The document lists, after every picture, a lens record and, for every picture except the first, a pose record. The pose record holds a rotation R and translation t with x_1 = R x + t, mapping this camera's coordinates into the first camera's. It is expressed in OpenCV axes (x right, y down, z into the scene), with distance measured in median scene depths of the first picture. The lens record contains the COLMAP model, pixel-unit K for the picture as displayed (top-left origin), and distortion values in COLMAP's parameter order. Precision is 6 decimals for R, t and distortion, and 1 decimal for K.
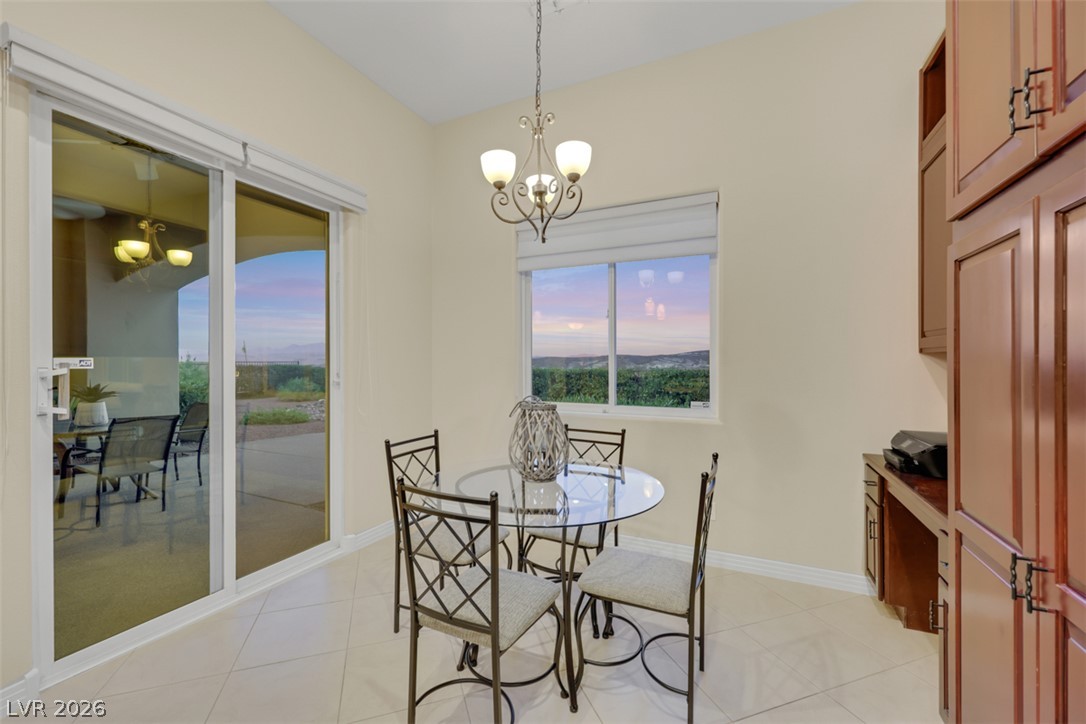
lens RADIAL K [[443.3, 0, 541.8], [0, 443.3, 356.6], [0, 0, 1]] dist [0.000031, -0.000028]
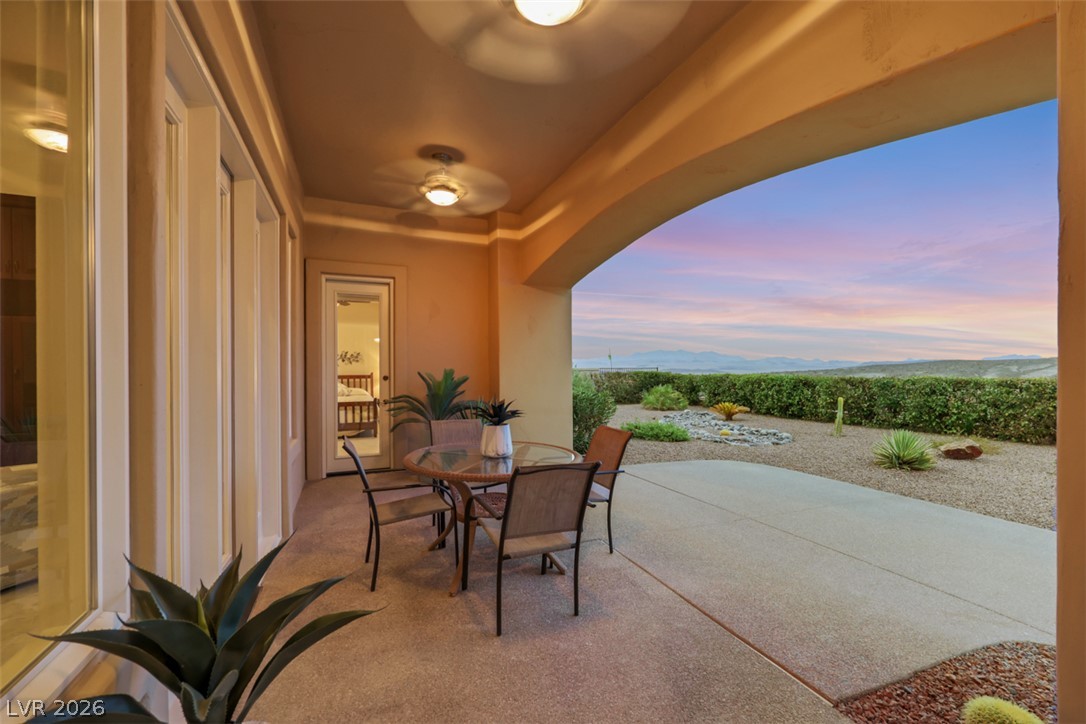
lens RADIAL K [[443.3, 0, 541.8], [0, 443.3, 356.6], [0, 0, 1]] dist [0.000031, -0.000028]
pose [[0.748872, -0.018882, -0.662445, -0.177935], [0.010605, 0.999807, -0.016509, -0.000408], [0.662630, 0.005338, 0.748928, 0.189464]]
